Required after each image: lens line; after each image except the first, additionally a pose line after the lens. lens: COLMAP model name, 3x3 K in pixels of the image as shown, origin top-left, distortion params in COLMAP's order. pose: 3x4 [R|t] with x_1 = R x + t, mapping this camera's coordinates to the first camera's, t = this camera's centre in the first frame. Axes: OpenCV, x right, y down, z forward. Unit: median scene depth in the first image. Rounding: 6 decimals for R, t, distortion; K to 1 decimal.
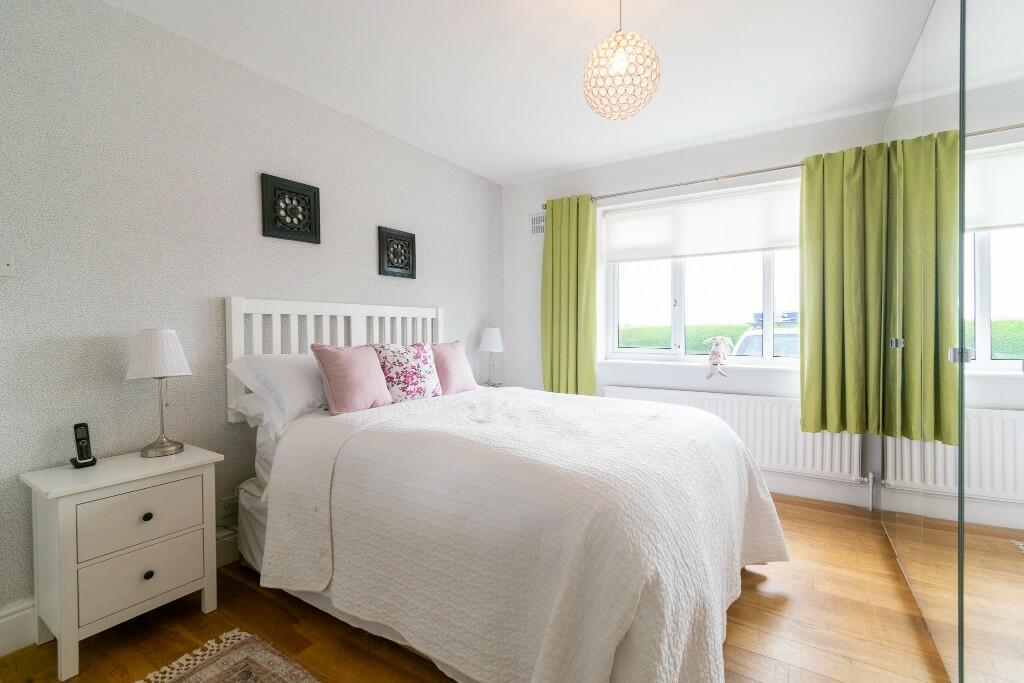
lens RADIAL K [[455.3, 0, 510.8], [0, 455.3, 349.9], [0, 0, 1]] dist [0.000265, -0.000145]
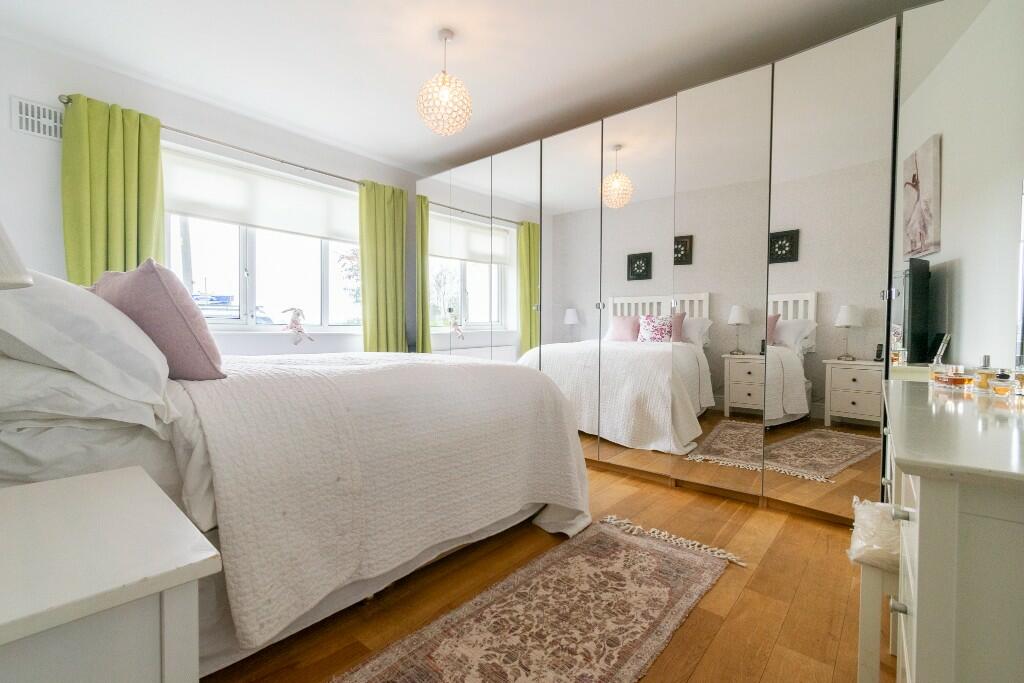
lens RADIAL K [[457.0, 0, 512.5], [0, 457.0, 335.5], [0, 0, 1]] dist [0.017982, 0.000037]
pose [[0.135115, -0.034288, 0.990236, -0.579481], [0.004504, 0.999412, 0.033992, 0.001531], [-0.990820, -0.000133, 0.135190, 0.317273]]
